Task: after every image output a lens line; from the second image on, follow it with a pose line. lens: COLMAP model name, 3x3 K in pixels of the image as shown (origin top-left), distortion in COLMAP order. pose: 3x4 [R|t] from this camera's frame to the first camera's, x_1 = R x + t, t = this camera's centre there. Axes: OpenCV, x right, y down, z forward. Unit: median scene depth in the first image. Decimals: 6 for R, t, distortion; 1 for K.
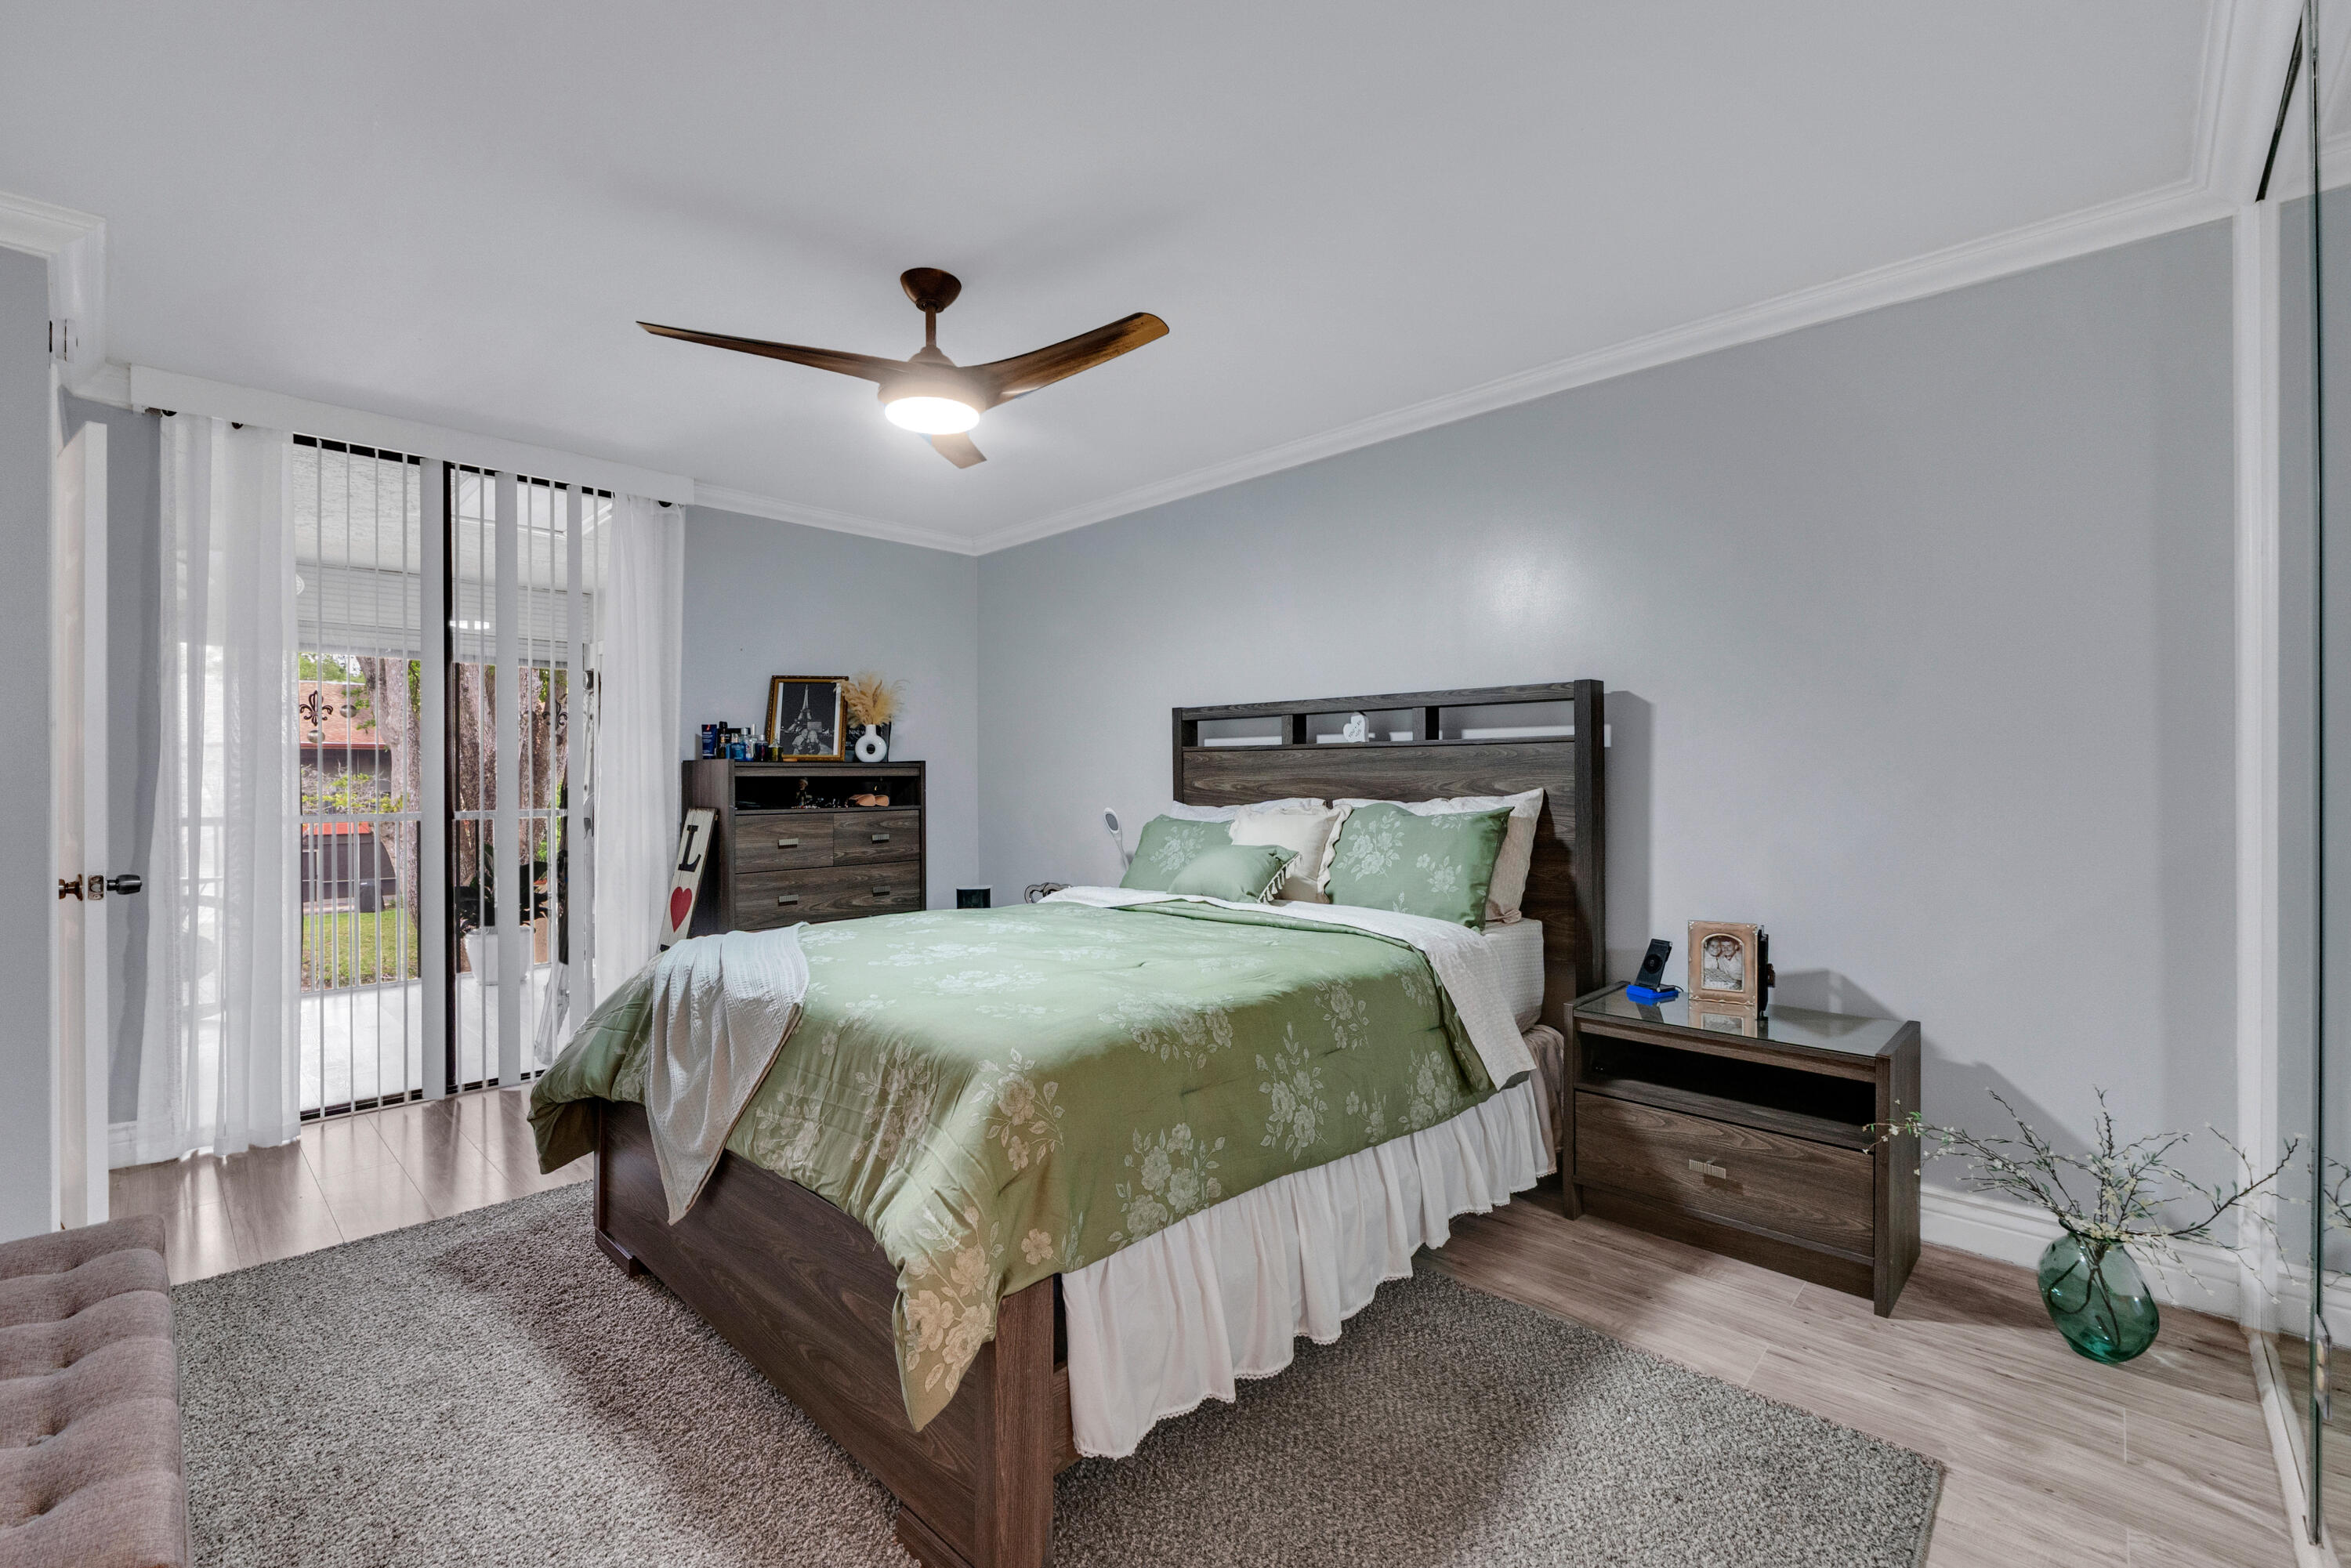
lens RADIAL K [[1005.2, 0, 1175.5], [0, 1005.2, 784.0], [0, 0, 1]] dist [-0.008004, 0.000301]
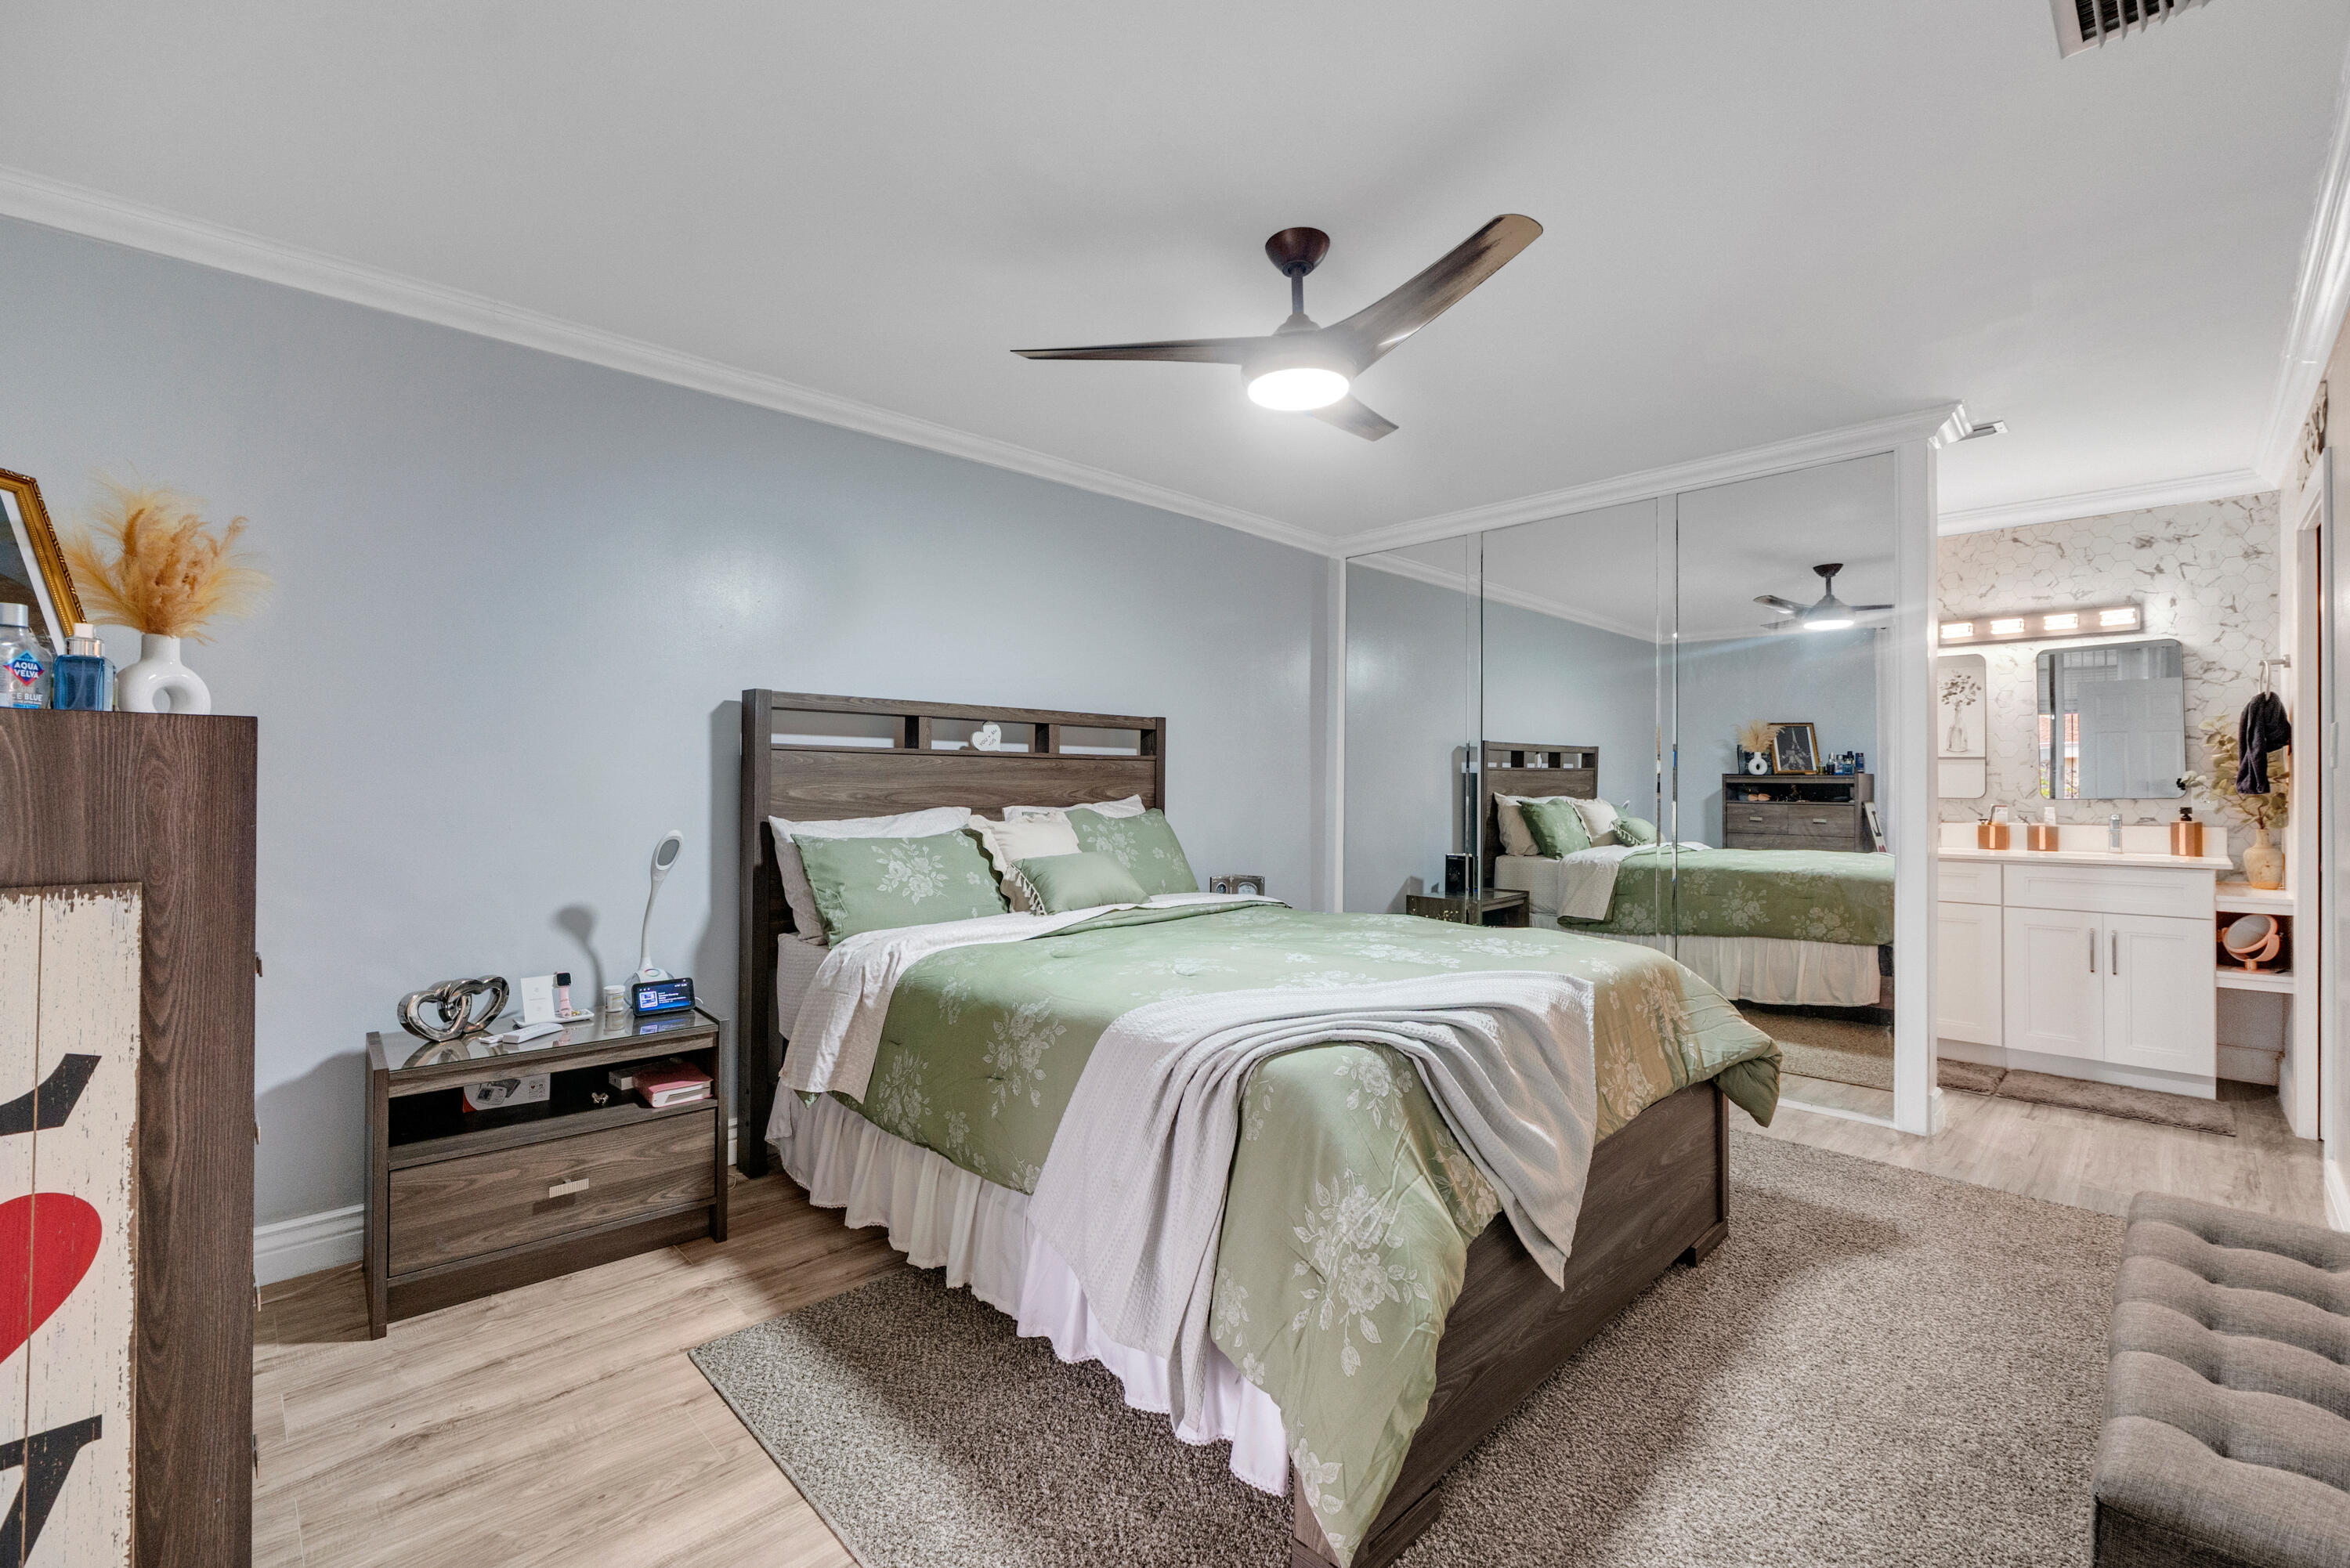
lens RADIAL K [[1004.8, 0, 1175.0], [0, 1004.8, 784.0], [0, 0, 1]] dist [-0.008004, 0.000301]
pose [[0.071147, 0.006190, 0.997447, -0.822608], [0.005688, 0.999962, -0.006612, -0.000166], [-0.997450, 0.006144, 0.071109, 0.739326]]
